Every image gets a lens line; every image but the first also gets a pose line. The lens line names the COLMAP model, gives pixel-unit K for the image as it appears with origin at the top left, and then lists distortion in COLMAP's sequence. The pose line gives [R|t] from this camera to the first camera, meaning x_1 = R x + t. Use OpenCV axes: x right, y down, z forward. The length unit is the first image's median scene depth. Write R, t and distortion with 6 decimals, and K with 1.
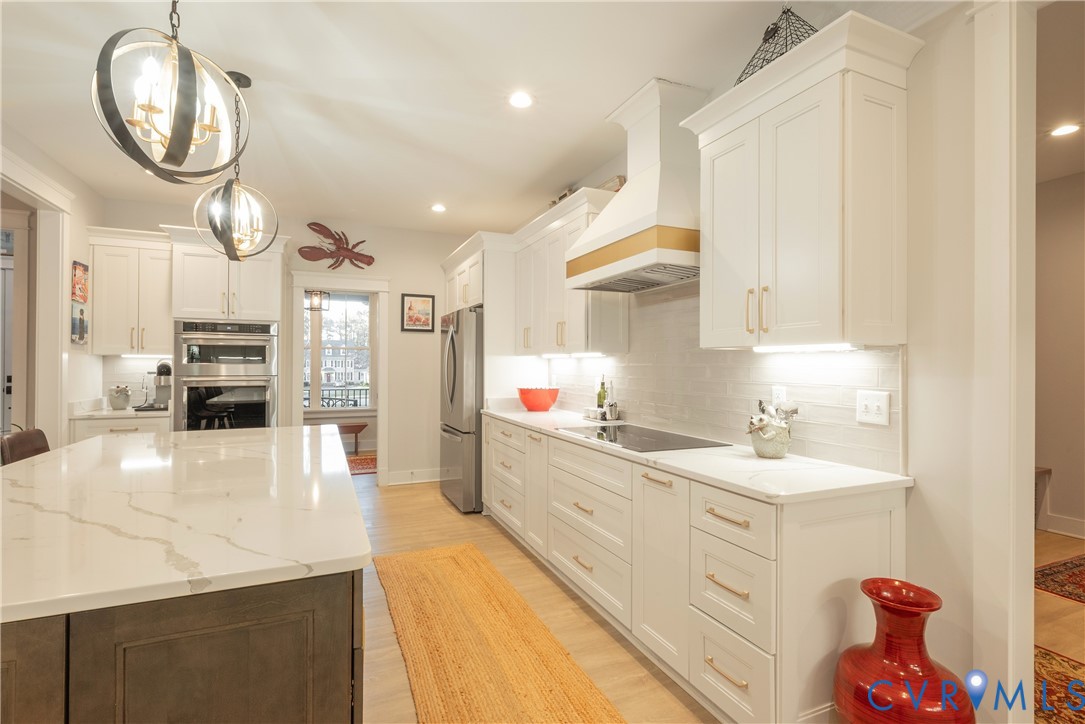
lens RADIAL K [[511.2, 0, 541.6], [0, 511.2, 363.2], [0, 0, 1]] dist [0.000891, -0.000556]
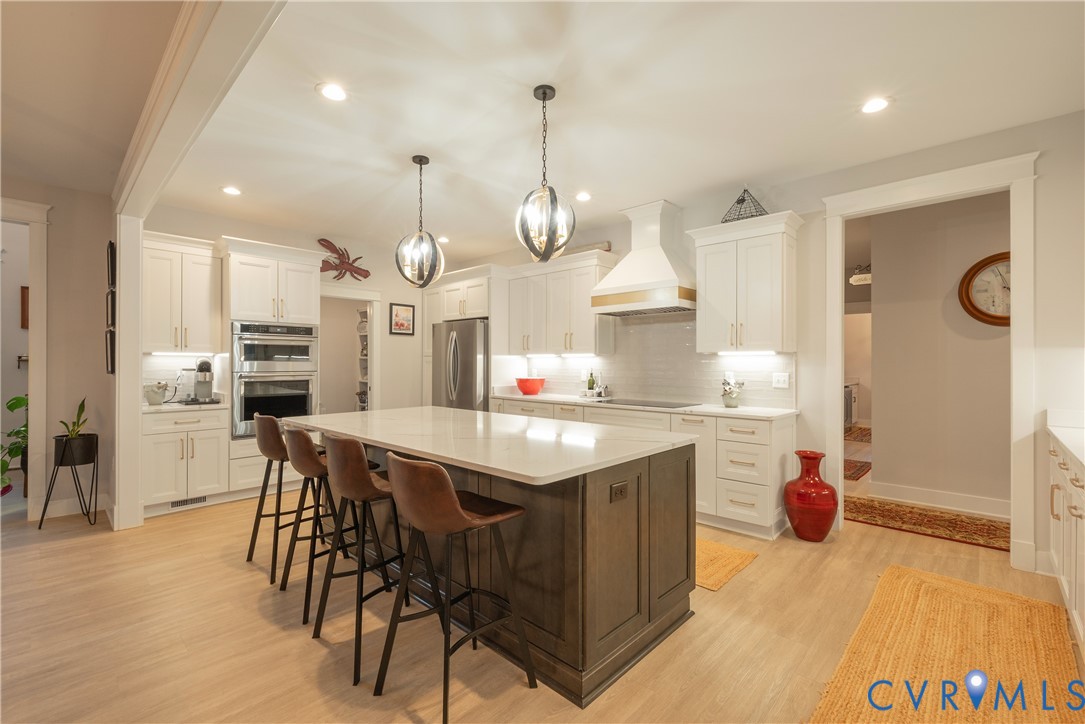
lens RADIAL K [[470.1, 0, 541.8], [0, 470.1, 363.7], [0, 0, 1]] dist [0.001694, 0.000441]
pose [[0.919843, -0.002327, 0.392279, -0.482027], [0.000236, 0.999986, 0.005377, 0.001553], [-0.392286, -0.004853, 0.919830, -0.202374]]
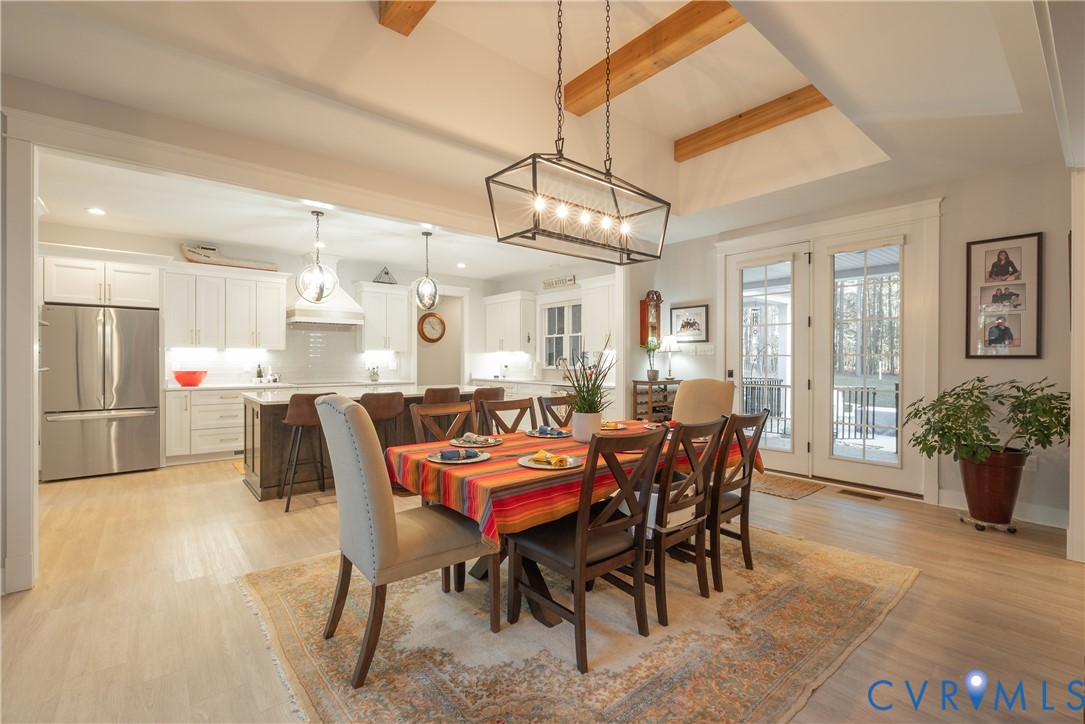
lens RADIAL K [[470.1, 0, 541.2], [0, 470.1, 361.2], [0, 0, 1]] dist [0.001694, 0.000441]
pose [[-0.284235, -0.006751, 0.958731, -1.592791], [-0.007183, 0.999962, 0.004912, 0.007196], [-0.958728, -0.005490, -0.284273, 0.408231]]
